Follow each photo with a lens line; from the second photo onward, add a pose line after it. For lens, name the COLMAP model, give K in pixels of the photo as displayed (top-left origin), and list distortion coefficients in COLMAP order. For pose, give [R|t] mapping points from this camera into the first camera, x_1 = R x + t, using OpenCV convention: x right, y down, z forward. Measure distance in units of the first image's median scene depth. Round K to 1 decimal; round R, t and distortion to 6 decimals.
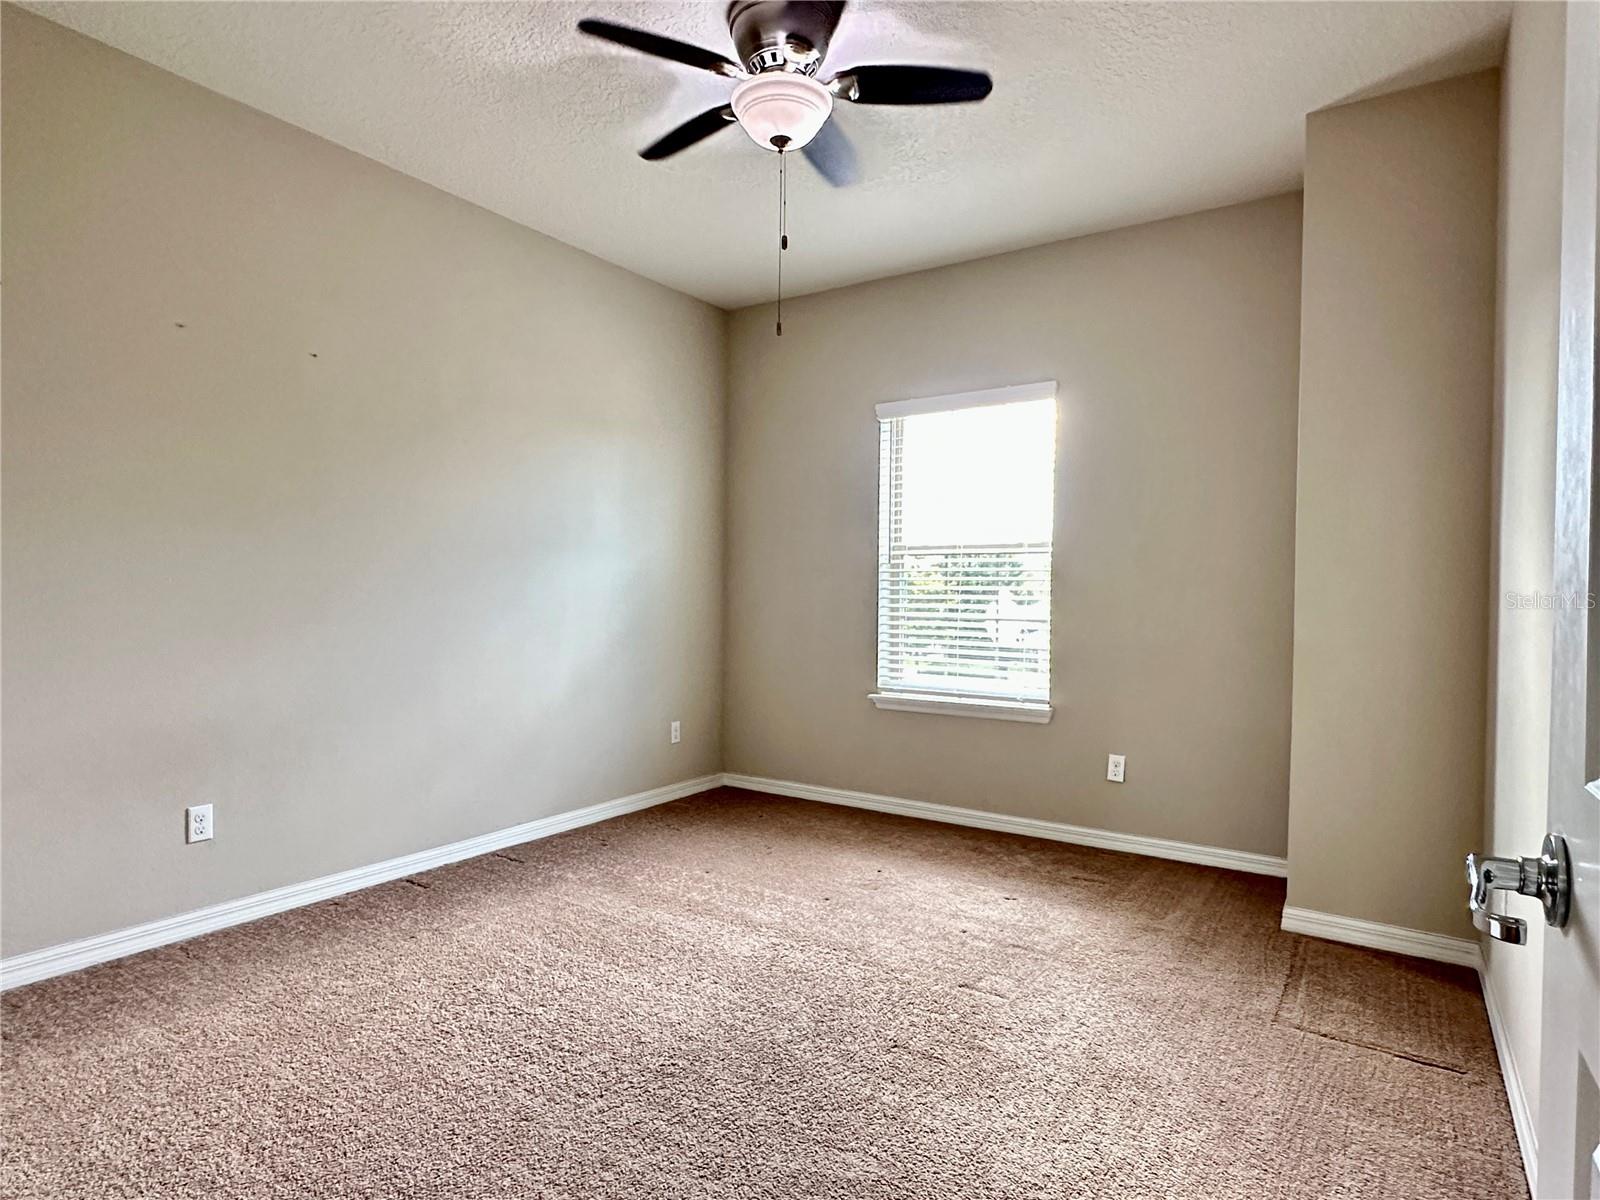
lens RADIAL K [[888.7, 0, 800.0], [0, 888.7, 600.0], [0, 0, 1]] dist [-0.001383, -0.000267]
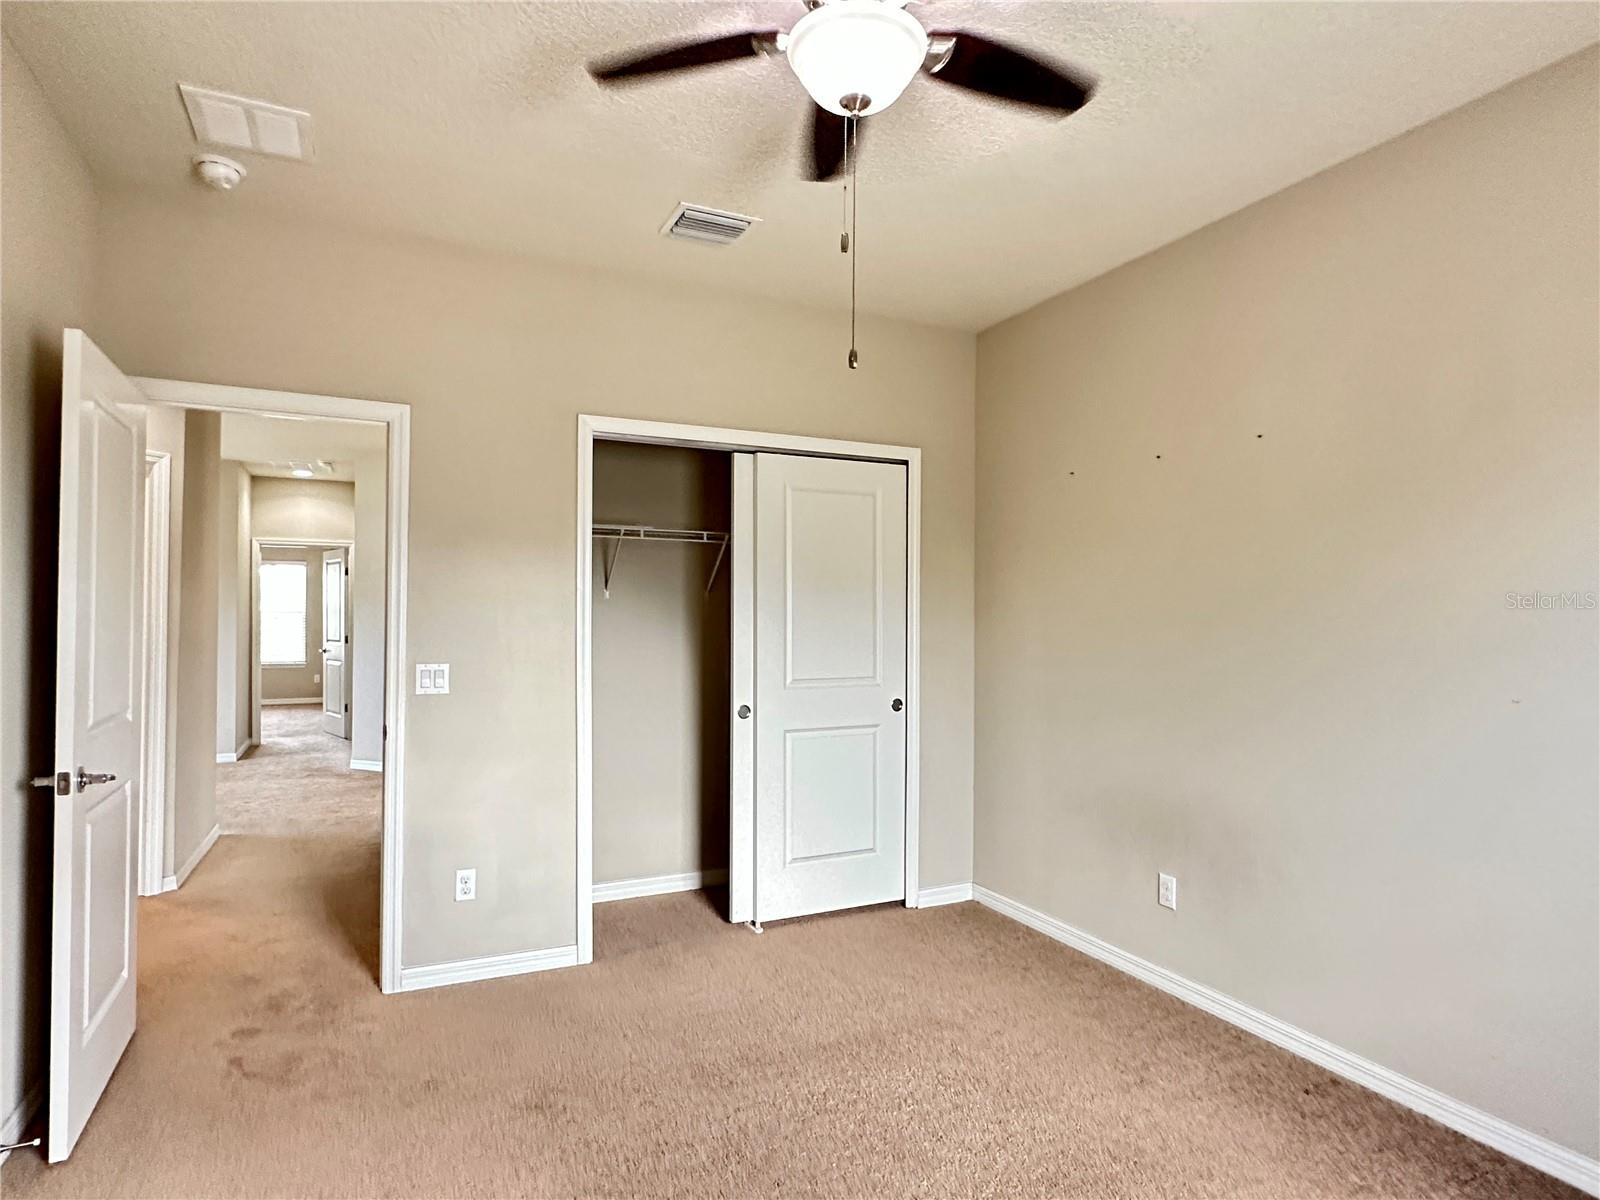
lens RADIAL K [[888.7, 0, 800.0], [0, 888.7, 600.0], [0, 0, 1]] dist [-0.001383, -0.000267]
pose [[-0.525128, -0.029586, -0.850509, 0.537613], [-0.020460, 0.999546, -0.022139, -0.083316], [0.850777, 0.005776, -0.525495, 1.188510]]
